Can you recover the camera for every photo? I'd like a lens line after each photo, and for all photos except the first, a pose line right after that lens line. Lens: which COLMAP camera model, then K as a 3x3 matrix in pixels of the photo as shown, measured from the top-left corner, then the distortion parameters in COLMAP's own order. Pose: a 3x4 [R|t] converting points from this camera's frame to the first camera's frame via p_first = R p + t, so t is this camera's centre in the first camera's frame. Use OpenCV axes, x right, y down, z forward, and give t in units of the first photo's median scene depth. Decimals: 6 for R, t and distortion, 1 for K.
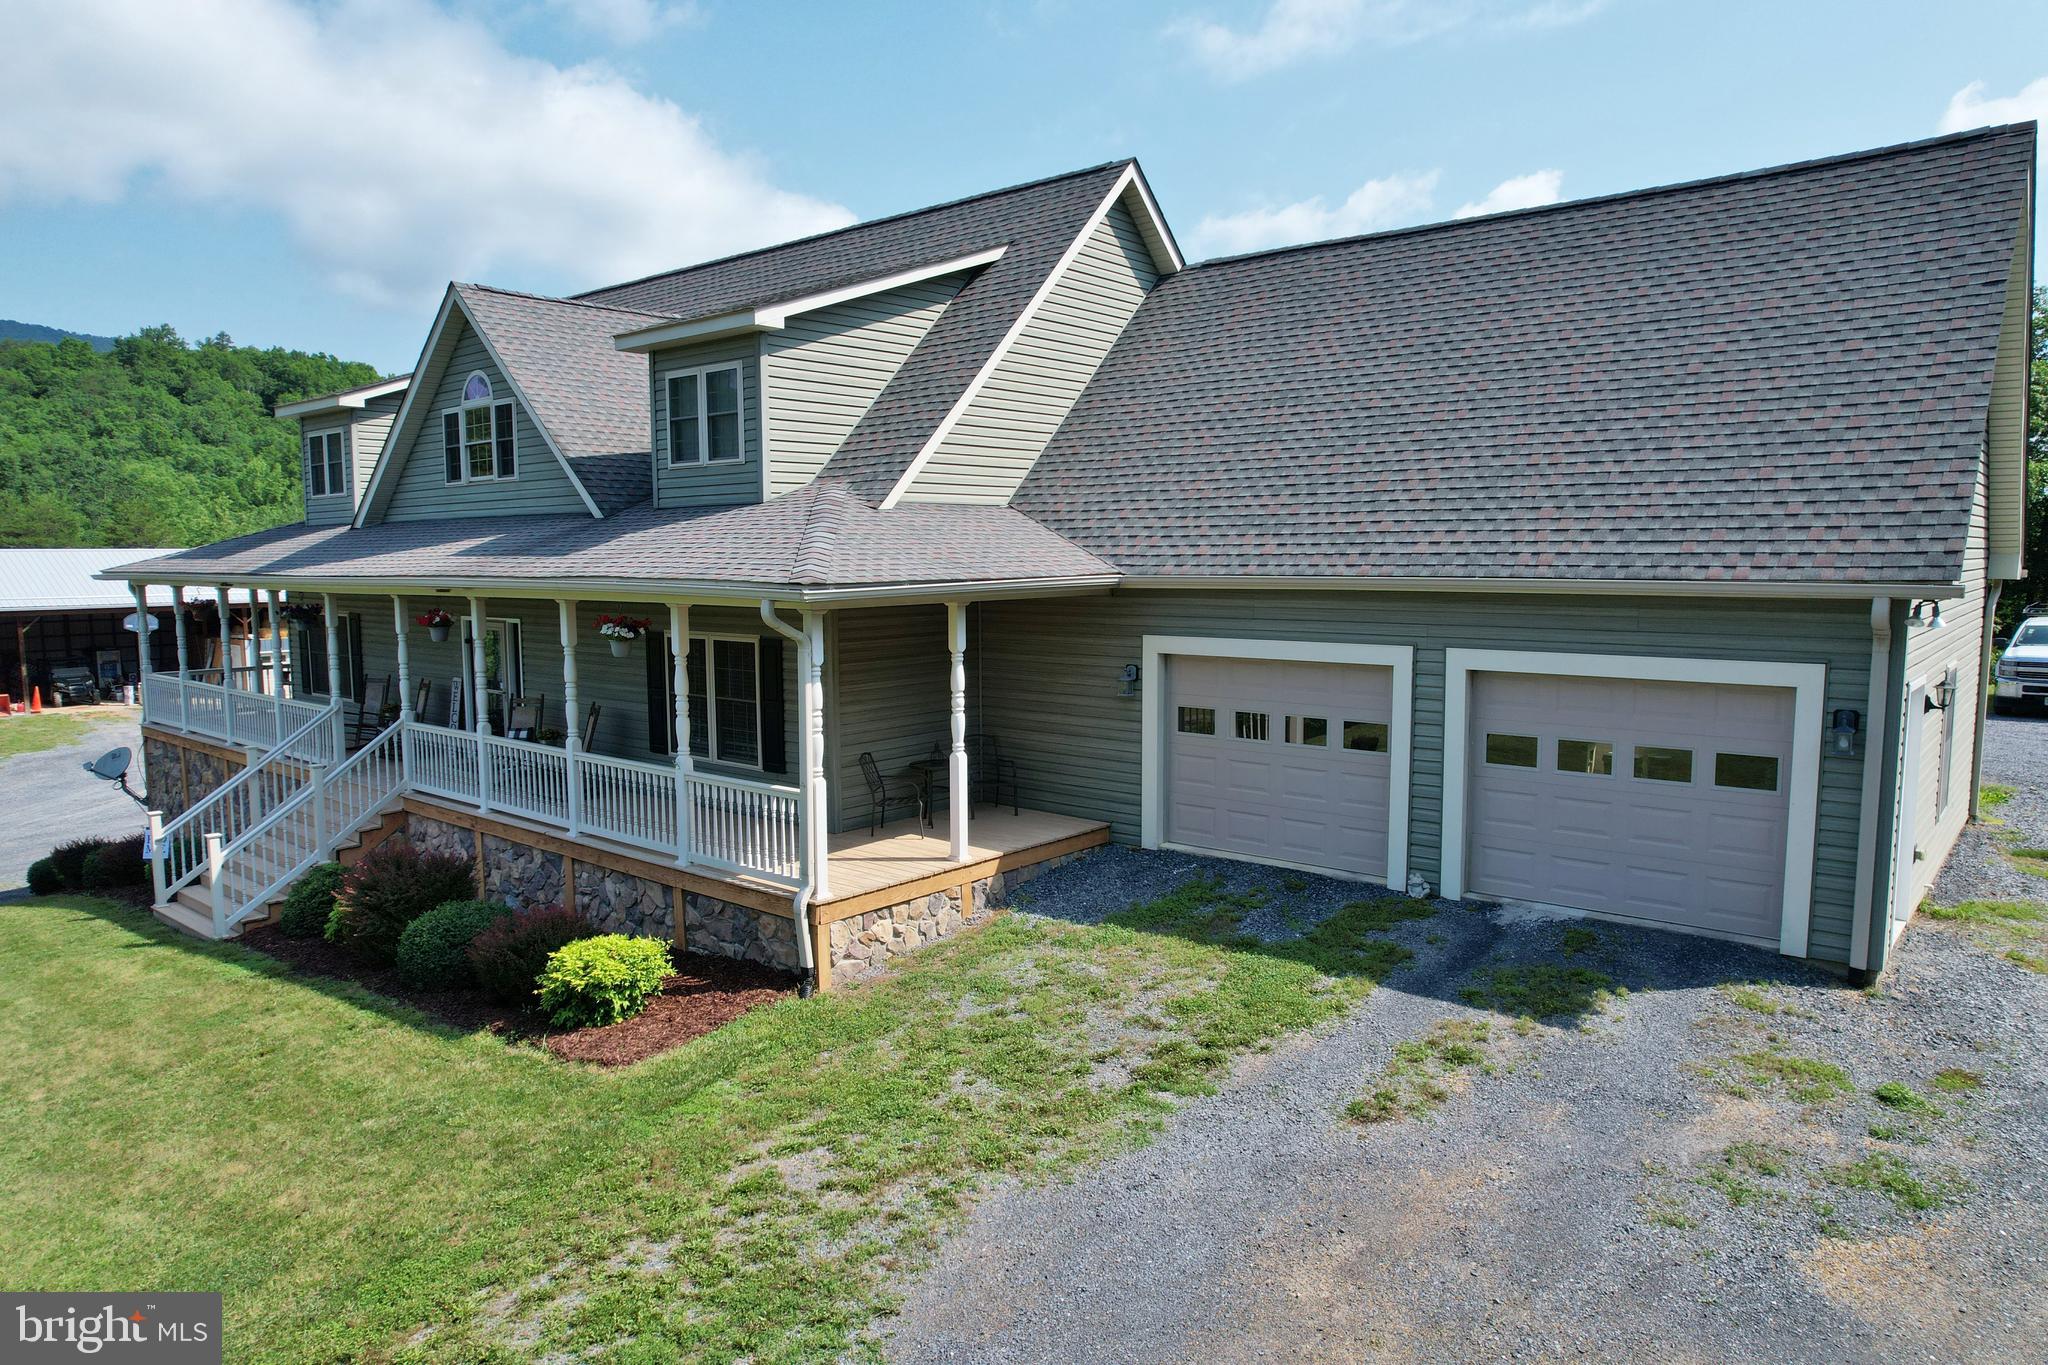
lens RADIAL K [[1308.2, 0, 1031.7], [0, 1308.2, 684.3], [0, 0, 1]] dist [-0.054929, 0.037003]
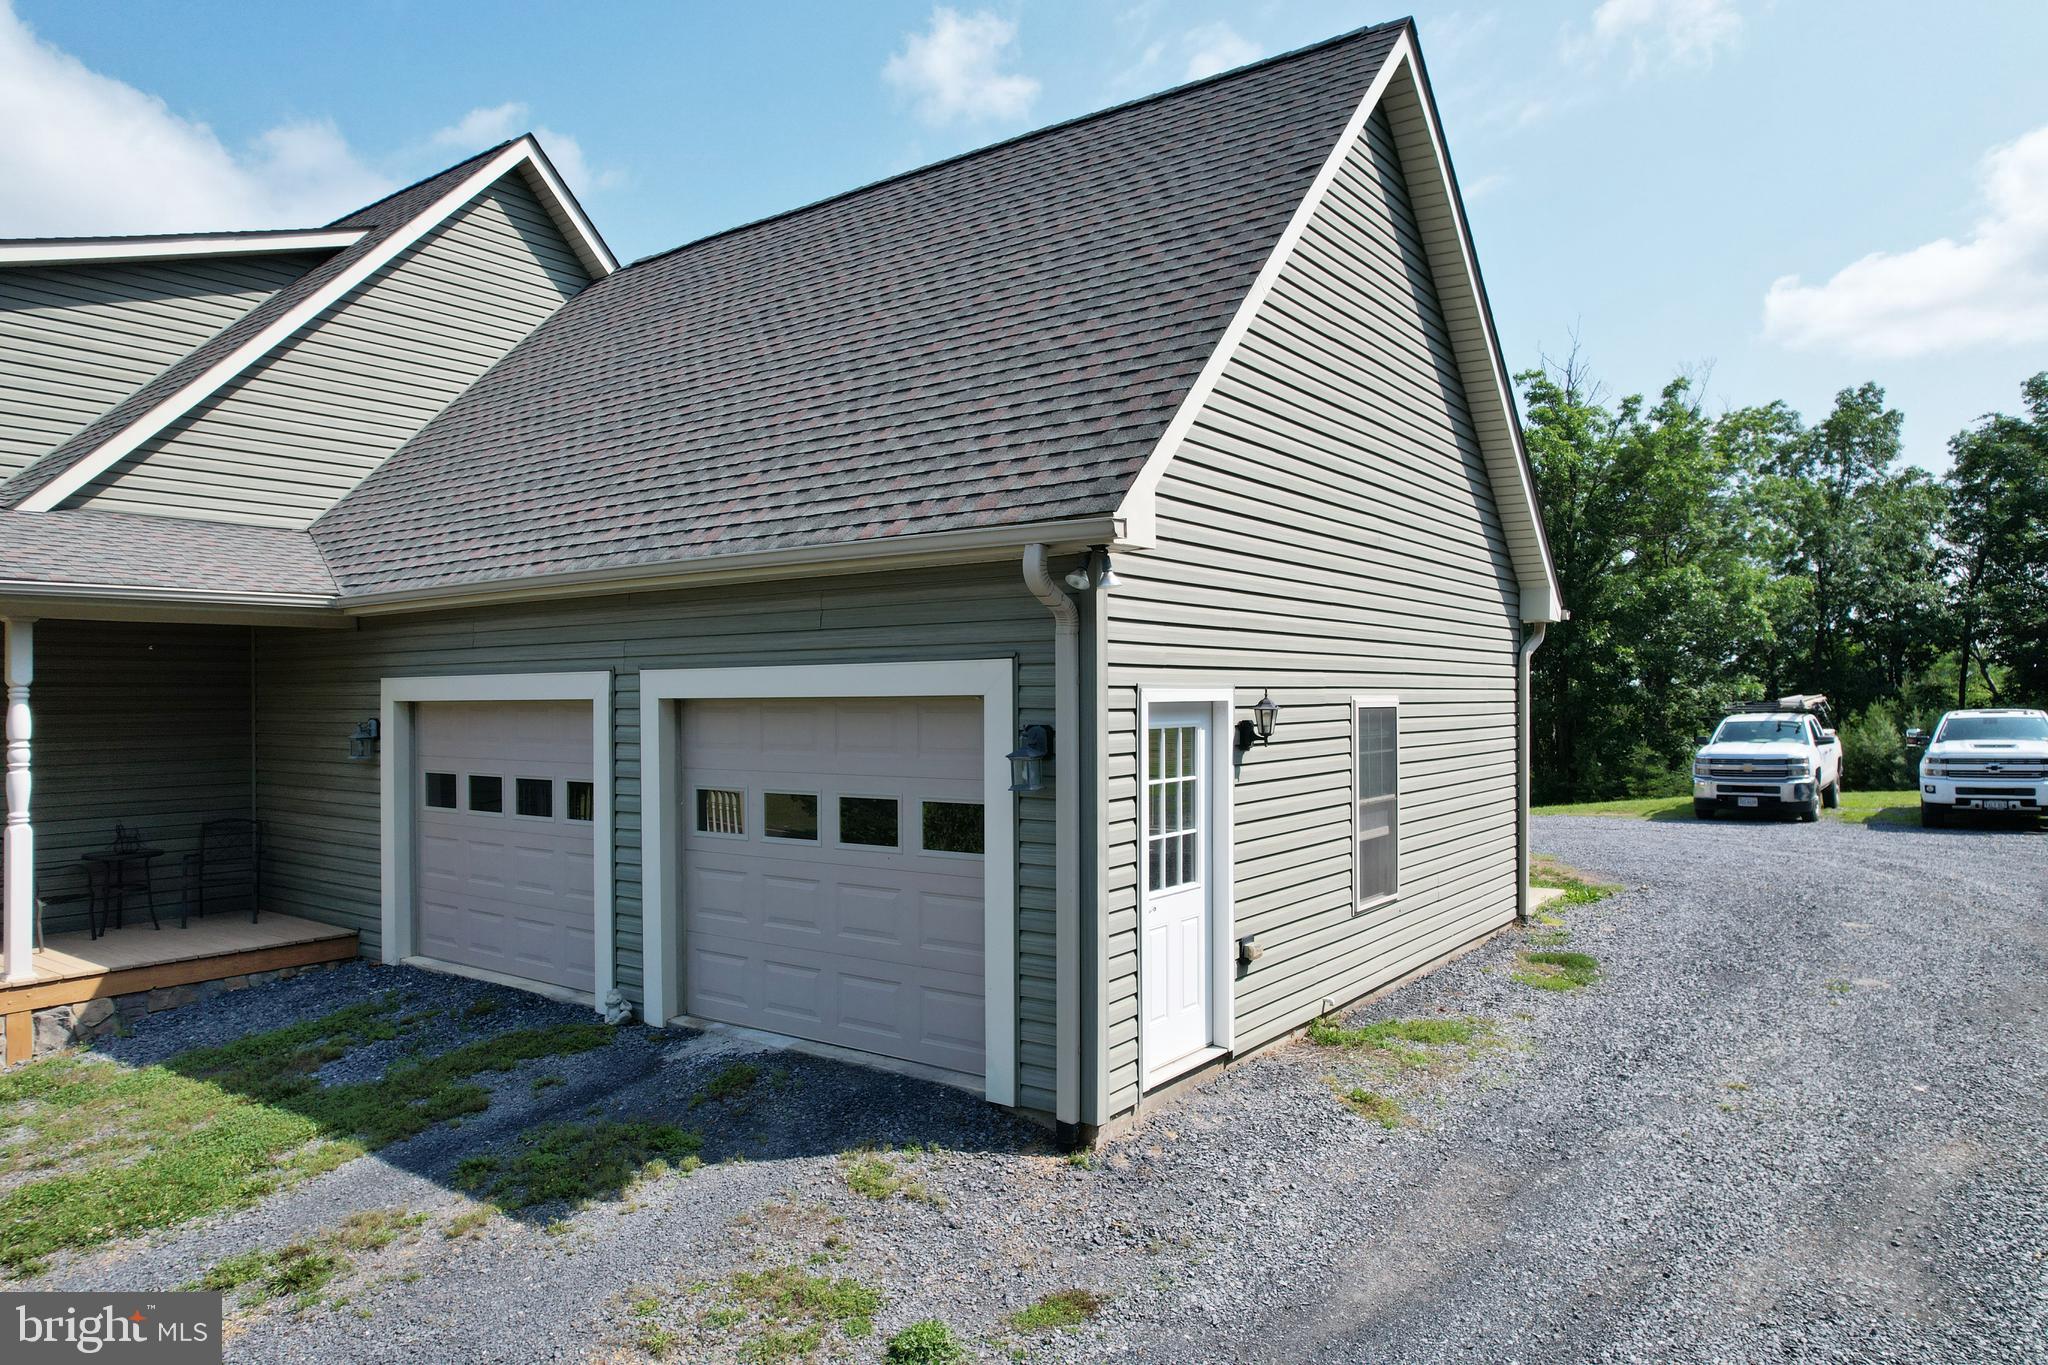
lens RADIAL K [[1308.2, 0, 1022.3], [0, 1308.2, 686.9], [0, 0, 1]] dist [-0.054929, 0.037003]
pose [[0.997791, 0.000534, 0.066422, 0.499594], [0.006812, 0.993873, -0.110317, 0.064712], [-0.066074, 0.110526, 0.991674, 0.280199]]
